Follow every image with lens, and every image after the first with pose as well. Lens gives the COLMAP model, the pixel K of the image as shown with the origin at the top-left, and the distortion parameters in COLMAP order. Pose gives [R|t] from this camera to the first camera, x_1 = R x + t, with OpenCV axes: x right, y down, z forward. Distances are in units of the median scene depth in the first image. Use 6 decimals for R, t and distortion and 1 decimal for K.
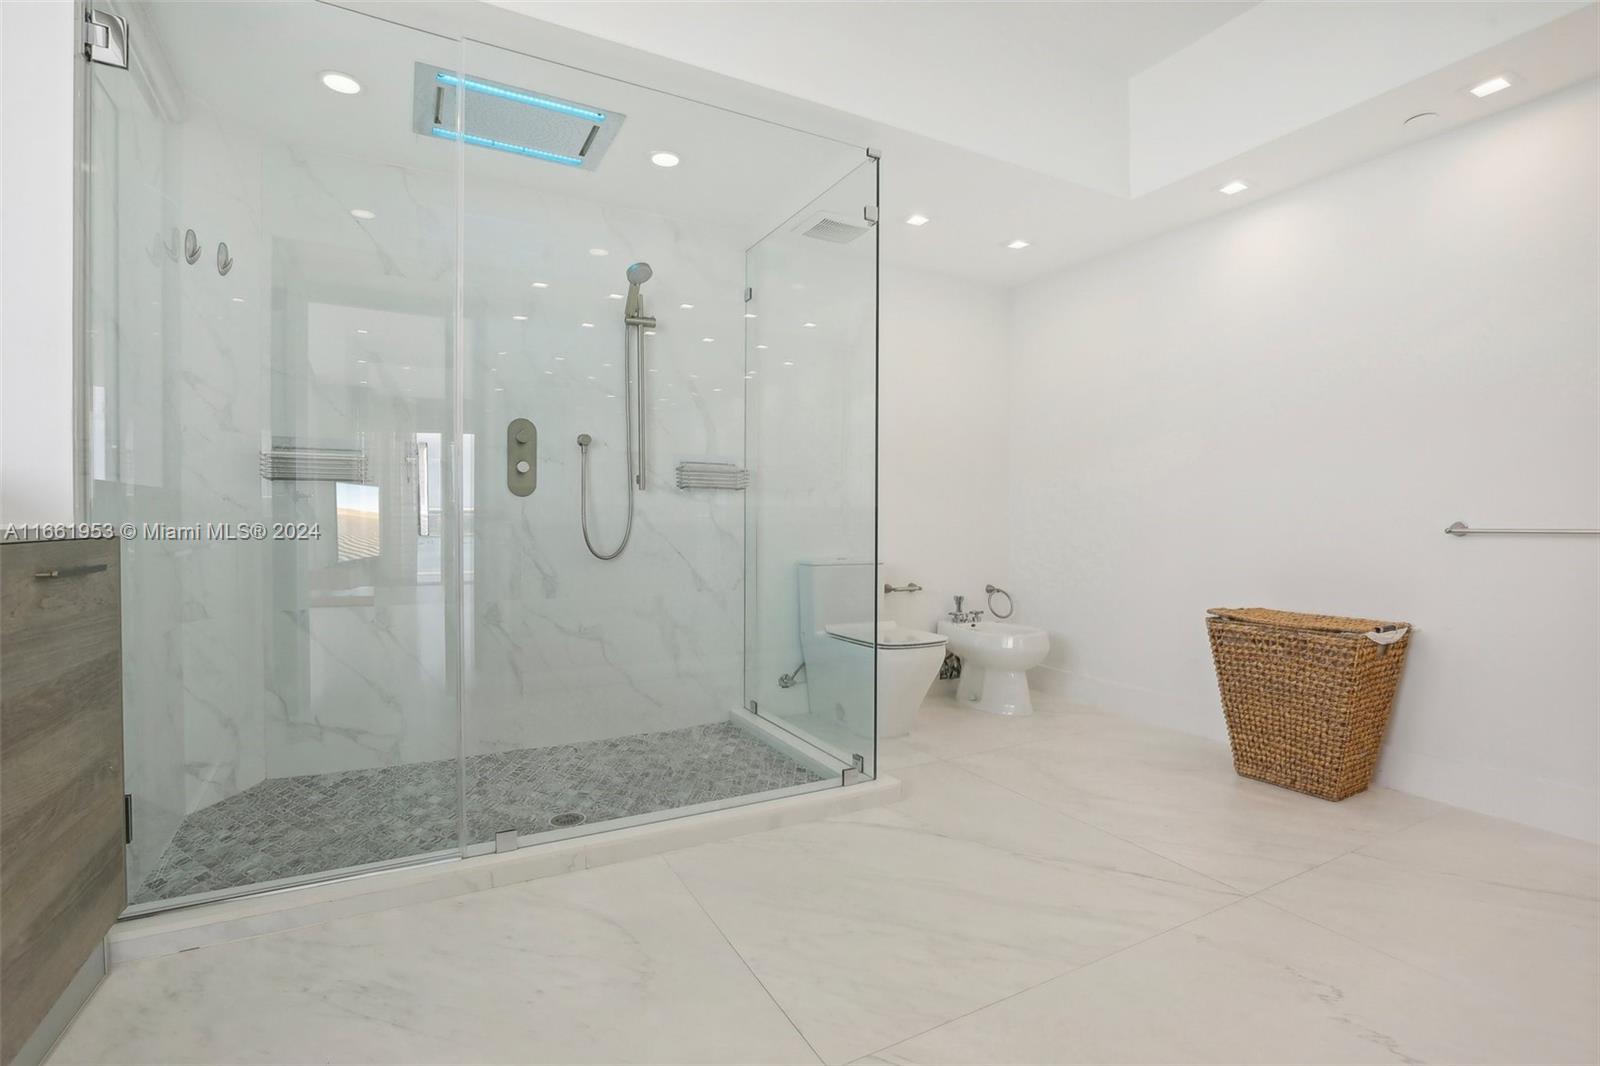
lens RADIAL K [[764.4, 0, 800.0], [0, 764.4, 533.0], [0, 0, 1]] dist [-0.010119, 0.000236]
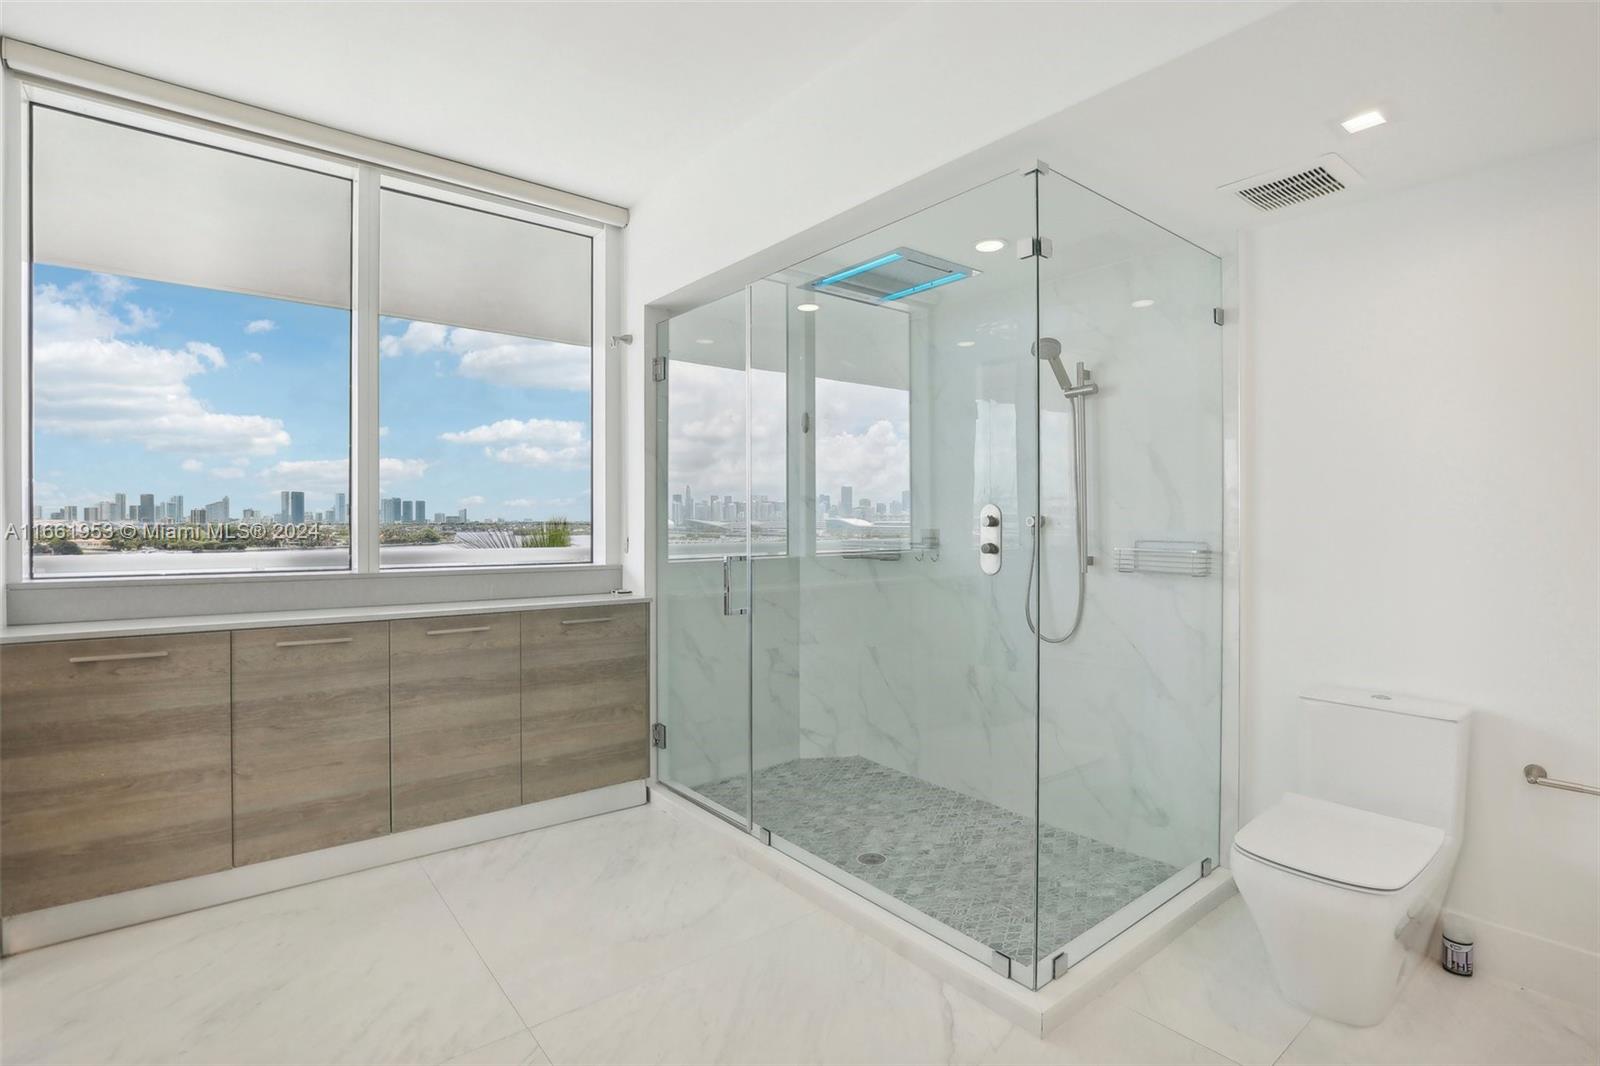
lens RADIAL K [[764.4, 0, 800.0], [0, 764.4, 533.0], [0, 0, 1]] dist [-0.010119, 0.000236]
pose [[0.194326, 0.012577, -0.980856, 0.746399], [-0.017196, 0.999808, 0.009413, -0.127538], [0.980786, 0.015037, 0.194505, 0.579383]]
